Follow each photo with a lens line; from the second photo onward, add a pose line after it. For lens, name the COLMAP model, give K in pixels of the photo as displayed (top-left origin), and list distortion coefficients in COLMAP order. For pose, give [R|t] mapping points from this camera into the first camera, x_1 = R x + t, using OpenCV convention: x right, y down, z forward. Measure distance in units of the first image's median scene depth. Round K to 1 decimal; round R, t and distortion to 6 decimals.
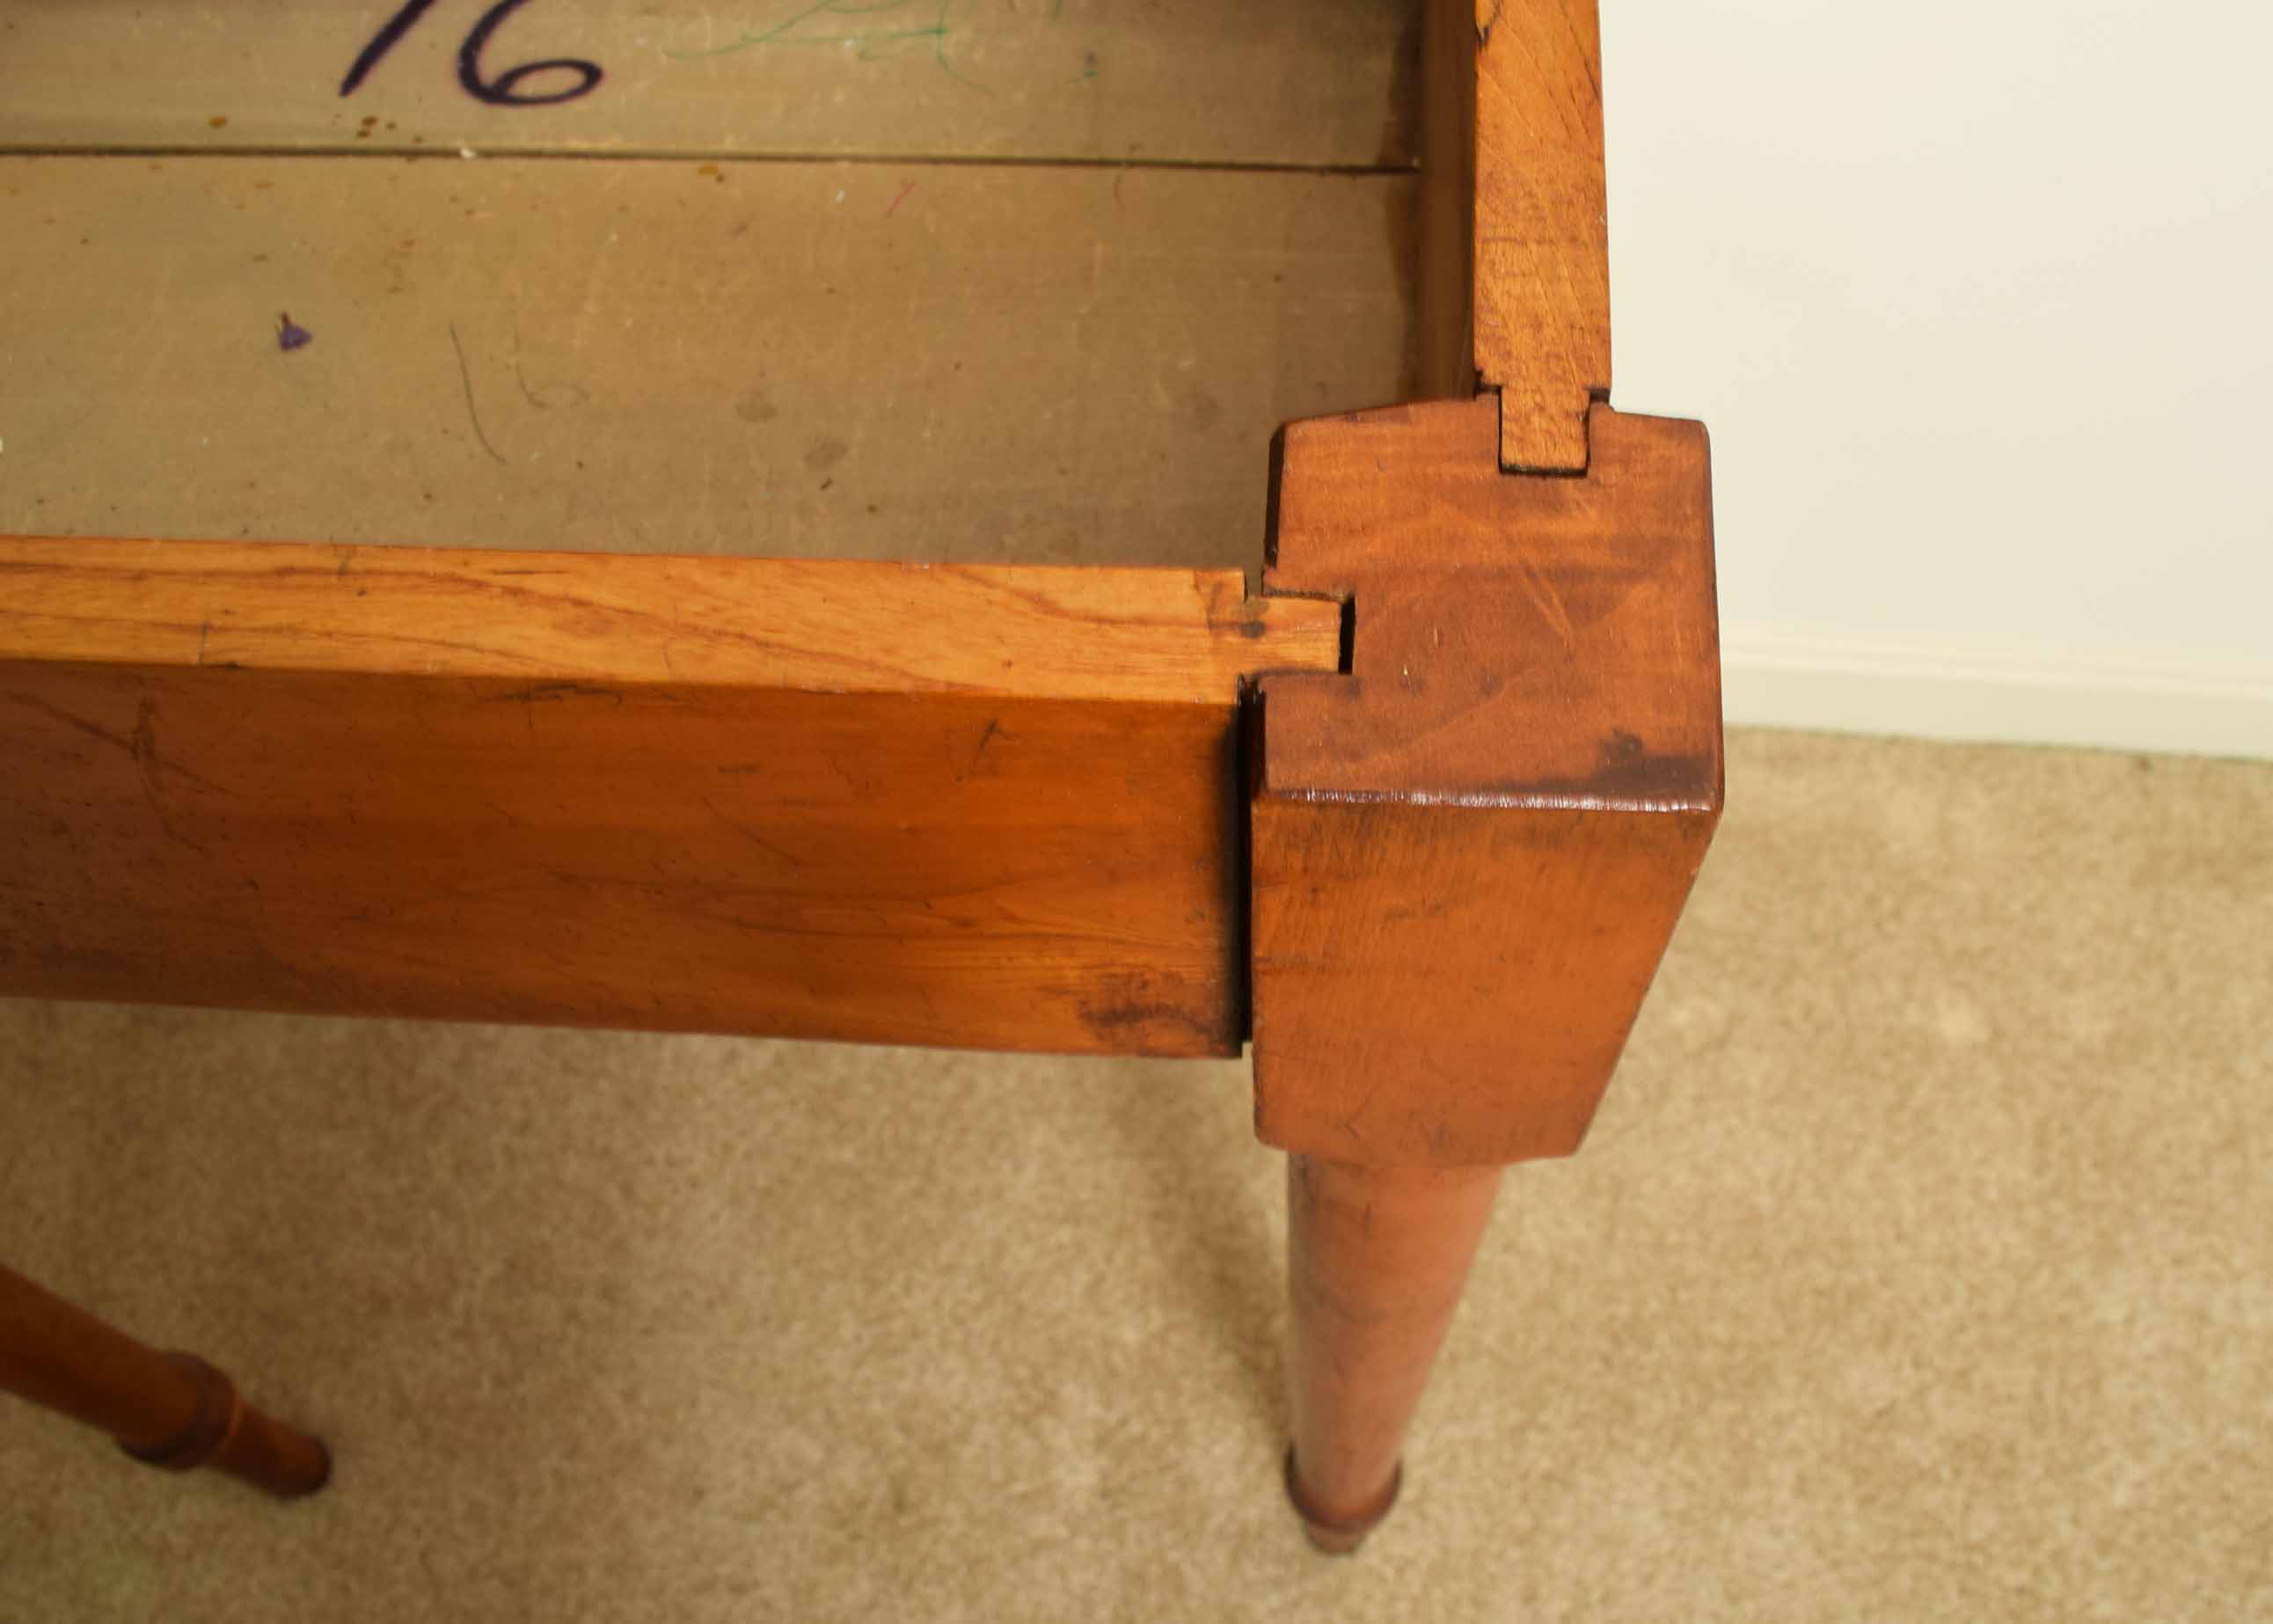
lens RADIAL K [[1953.5, 0, 1261.2], [0, 1953.5, 815.7], [0, 0, 1]] dist [-0.056481, 0.001420]
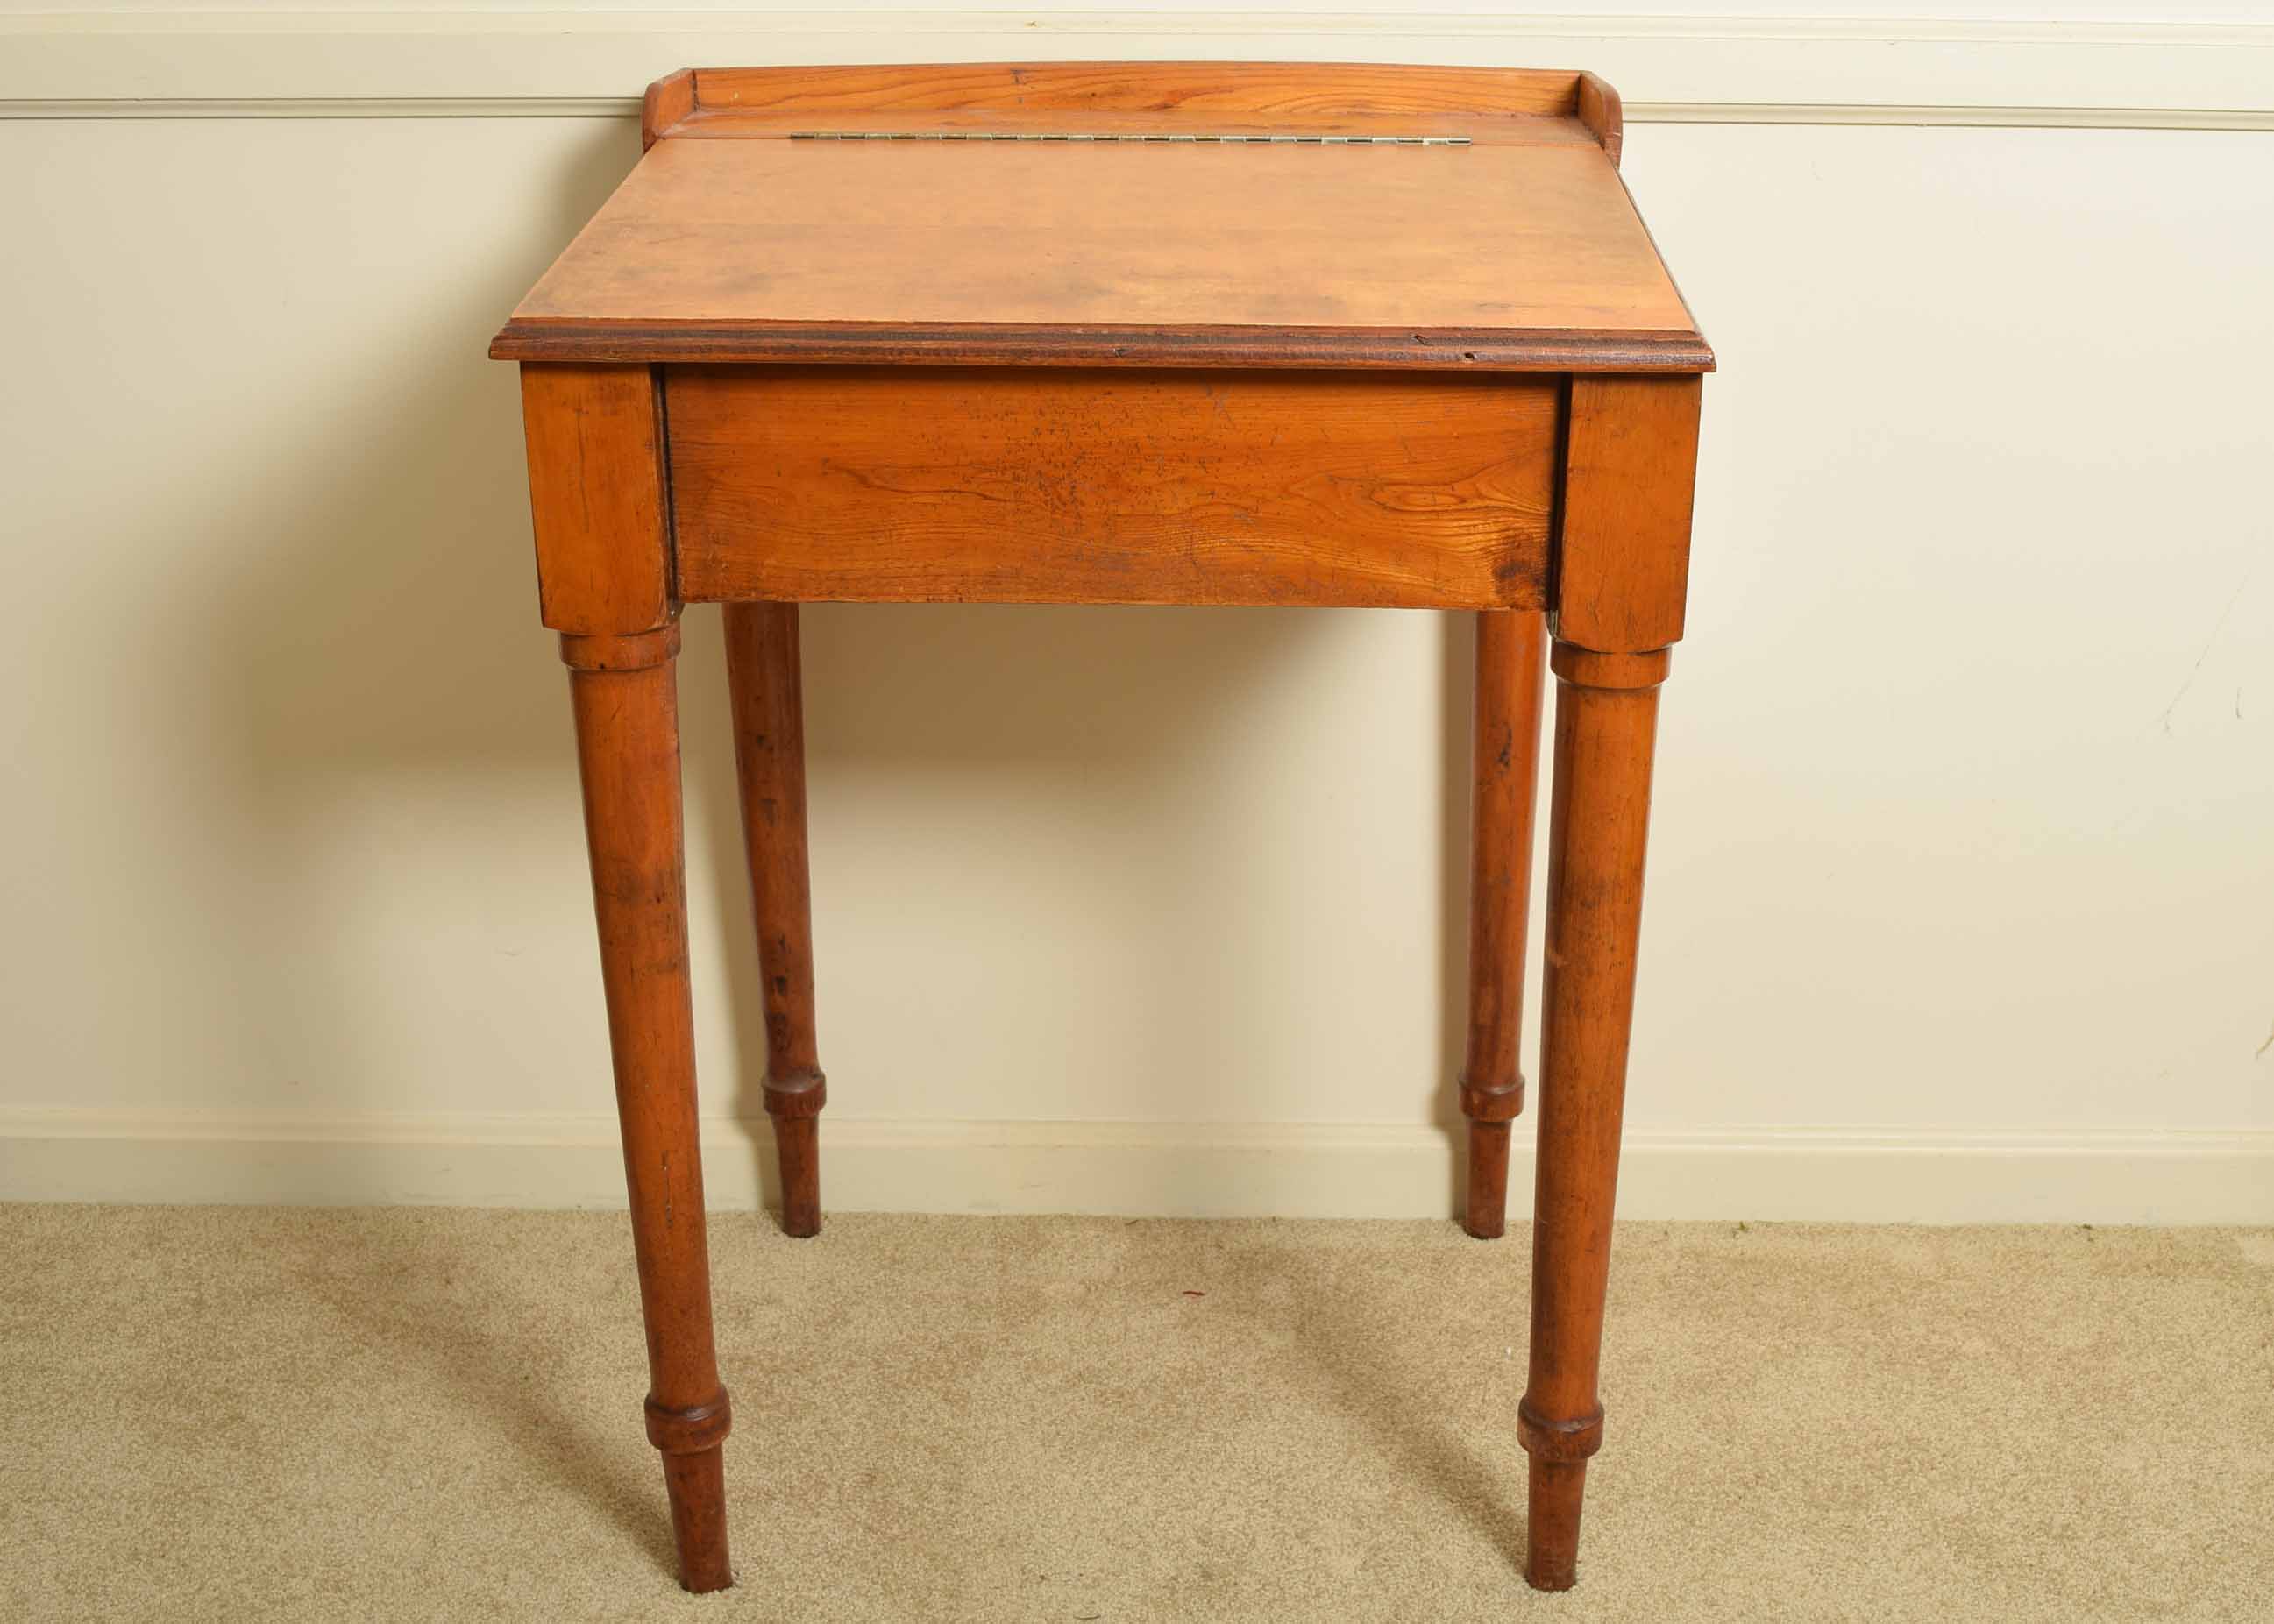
lens RADIAL K [[2644.8, 0, 1137.0], [0, 2644.8, 812.0], [0, 0, 1]] dist [-0.066420, 0.022959]
pose [[0.999642, -0.008390, 0.025390, -0.271751], [0.022765, 0.765134, -0.643469, 1.078595], [-0.014028, 0.643817, 0.765051, -0.632359]]
